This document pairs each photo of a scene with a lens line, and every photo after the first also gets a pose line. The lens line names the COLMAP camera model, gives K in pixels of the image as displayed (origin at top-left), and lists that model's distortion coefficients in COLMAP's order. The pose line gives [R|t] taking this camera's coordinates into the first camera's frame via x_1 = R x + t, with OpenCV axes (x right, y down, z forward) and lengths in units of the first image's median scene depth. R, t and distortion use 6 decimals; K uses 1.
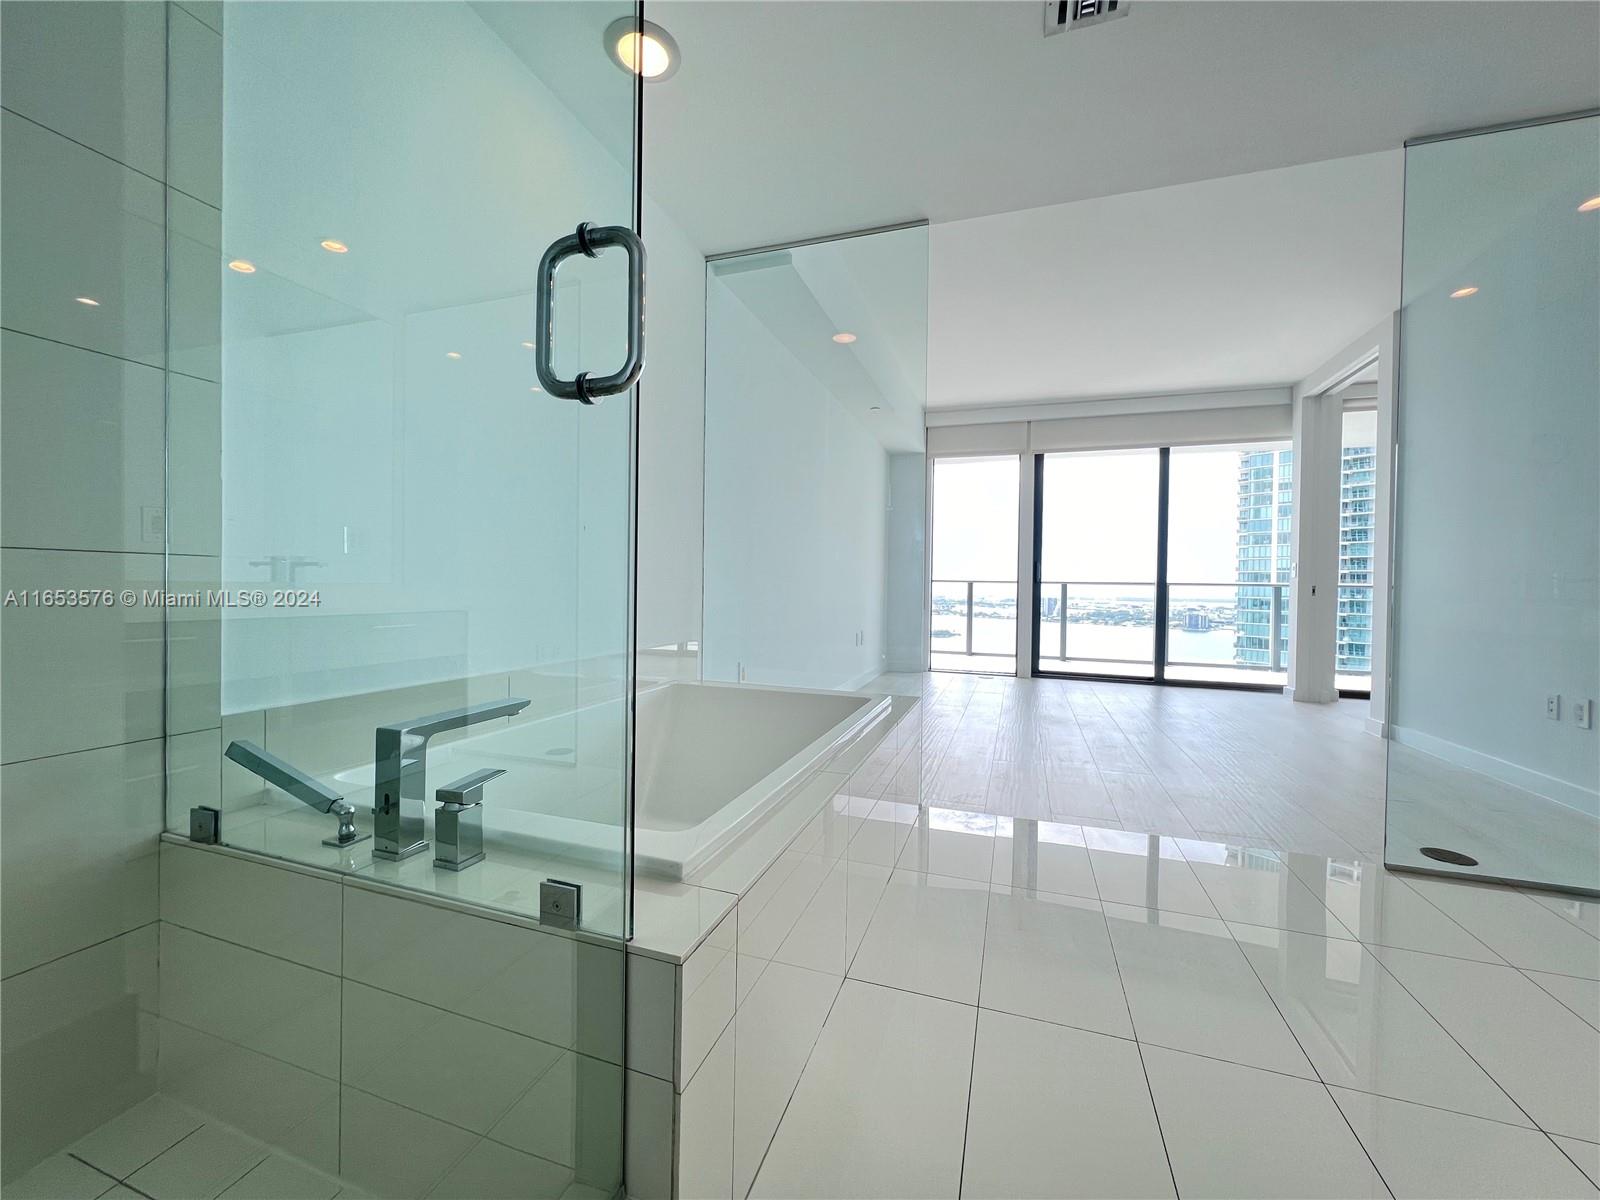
lens RADIAL K [[641.1, 0, 796.7], [0, 641.1, 594.1], [0, 0, 1]] dist [-0.002221, 0.000368]
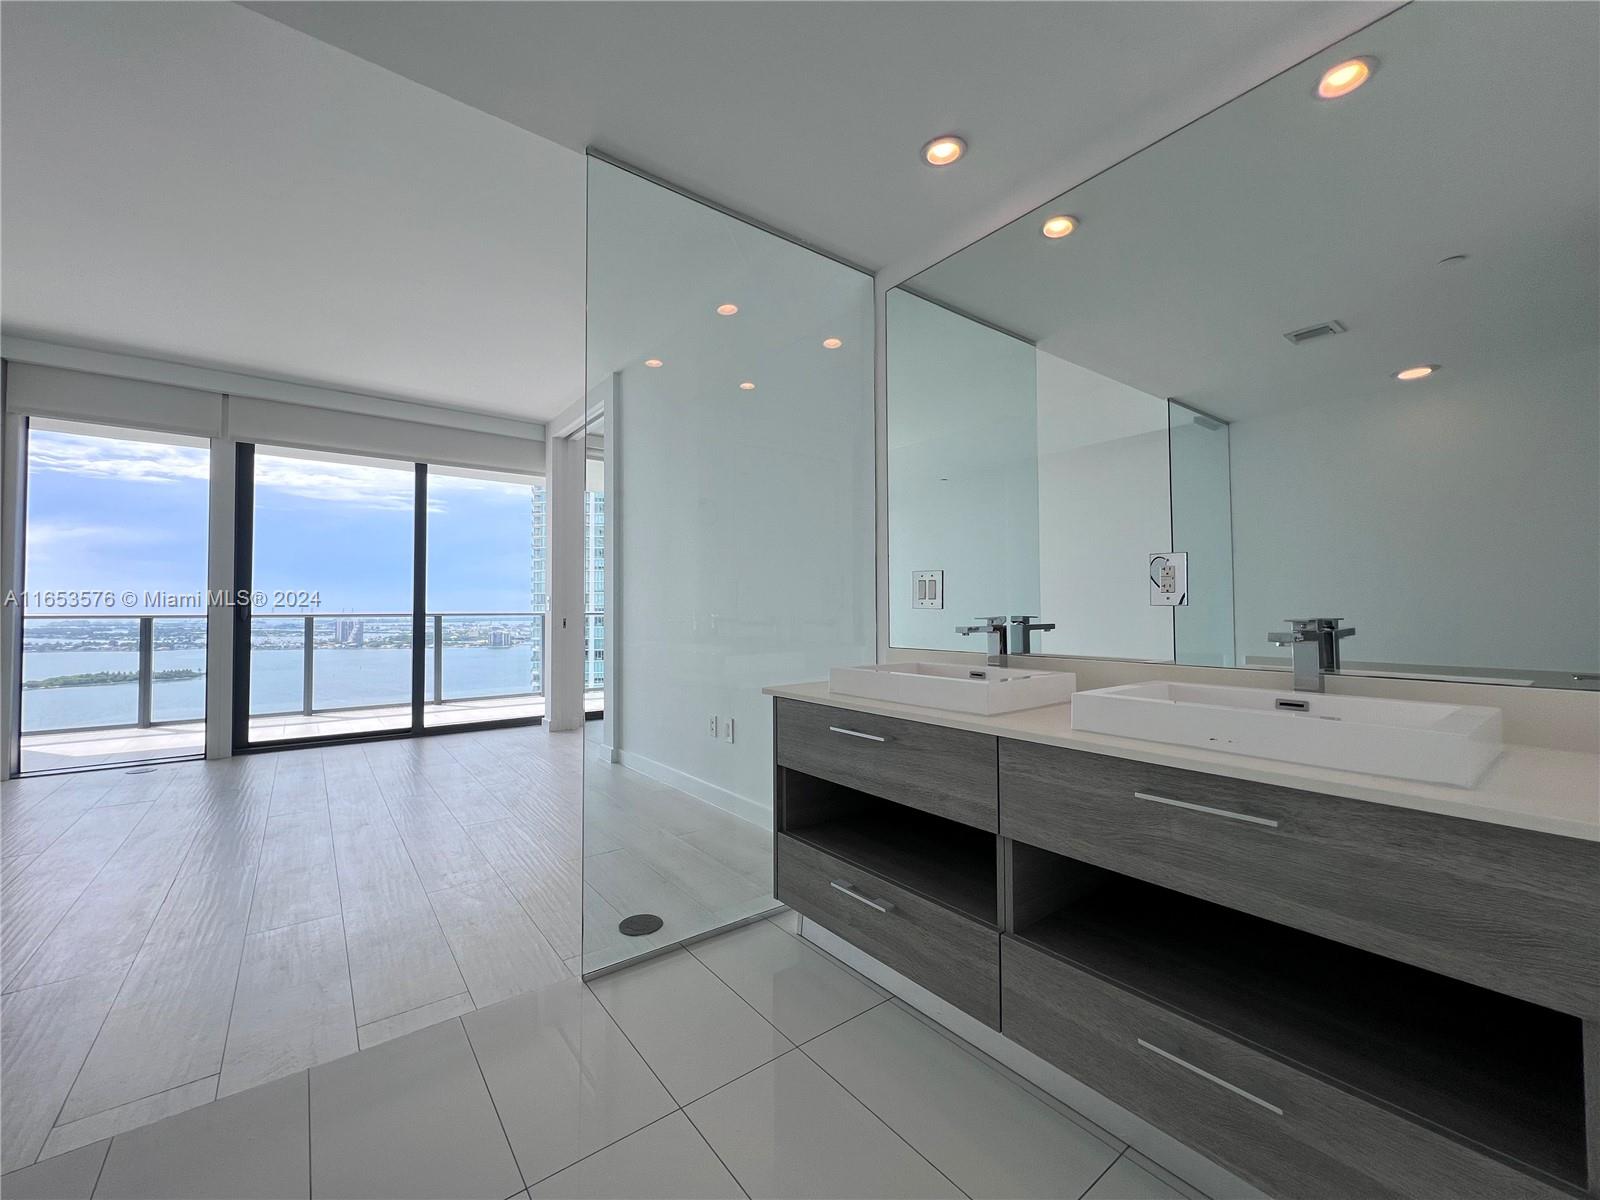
lens RADIAL K [[642.2, 0, 793.4], [0, 642.2, 591.6], [0, 0, 1]] dist [0.000452, 0.000367]
pose [[0.551549, 0.005981, 0.834121, 0.121650], [0.024239, 0.999437, -0.023194, -0.020517], [-0.833790, 0.033011, 0.551094, 0.095118]]
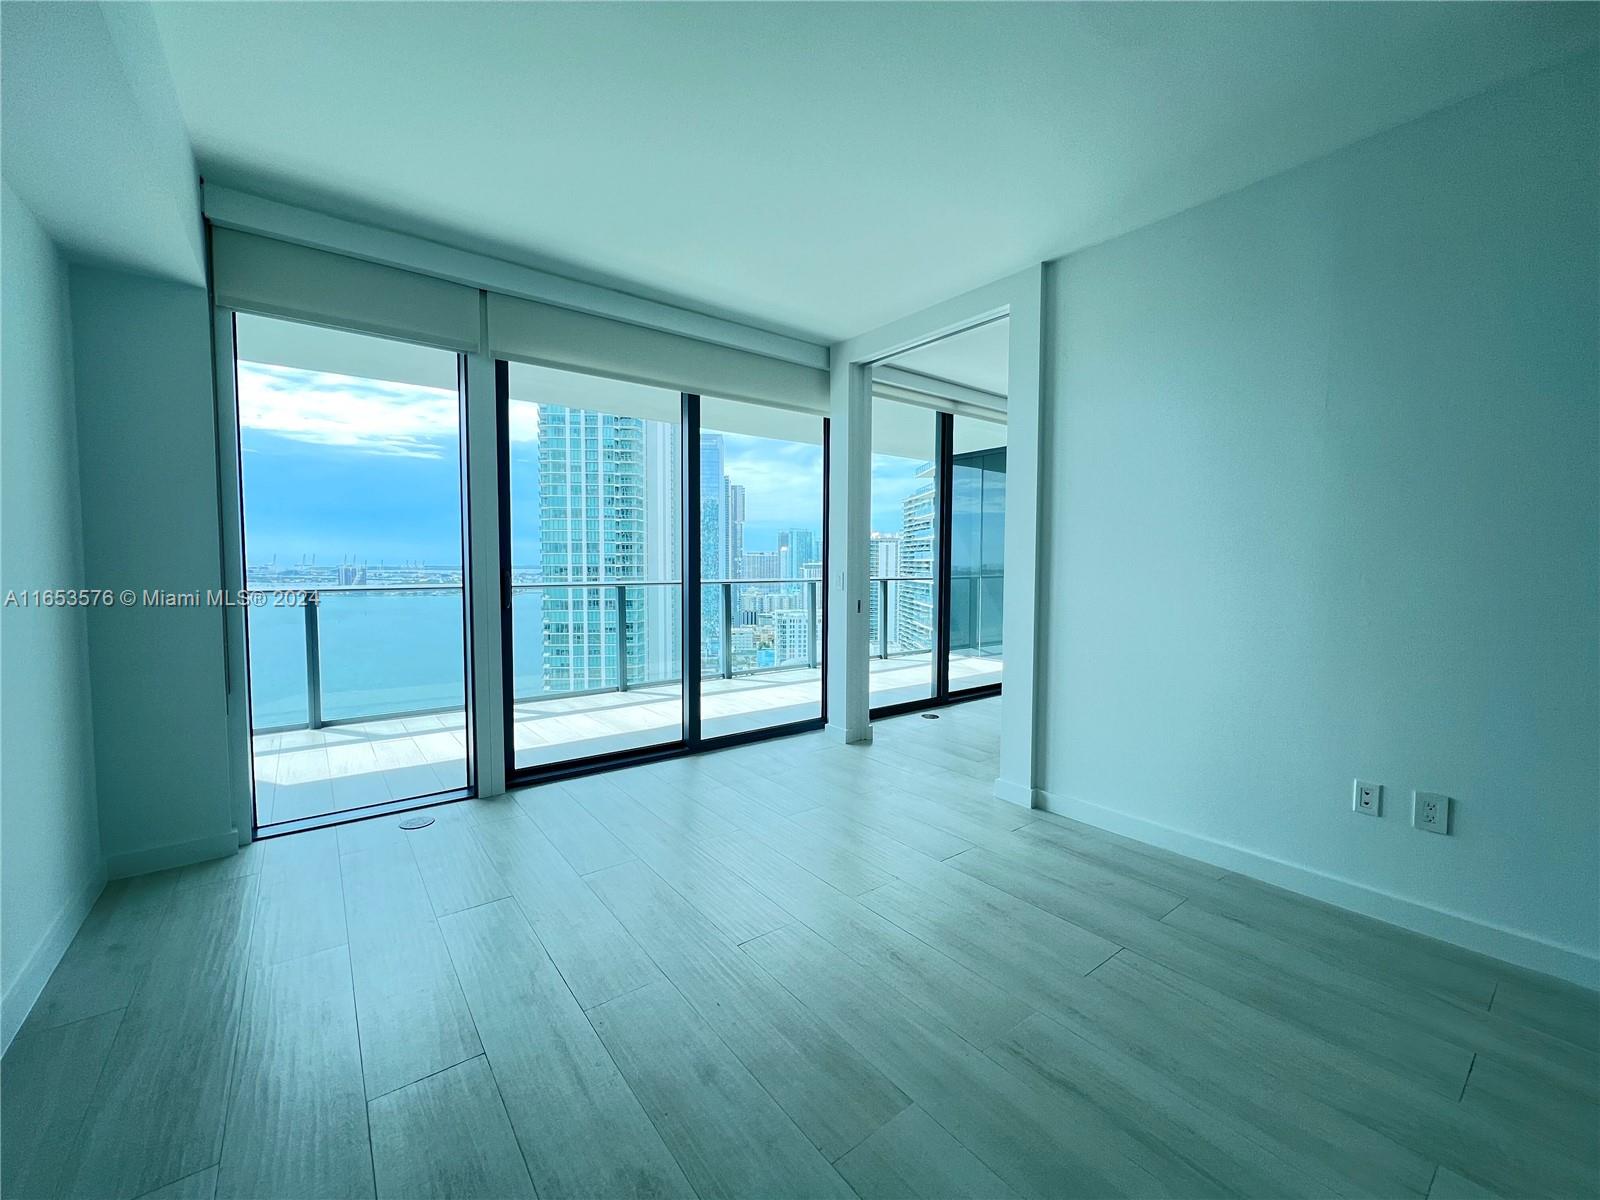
lens RADIAL K [[641.1, 0, 796.7], [0, 641.1, 594.1], [0, 0, 1]] dist [-0.002221, 0.000368]
pose [[0.549375, -0.058178, 0.833548, 0.071278], [0.016759, 0.998140, 0.058620, -0.061909], [-0.835408, -0.018235, 0.549328, 0.537667]]
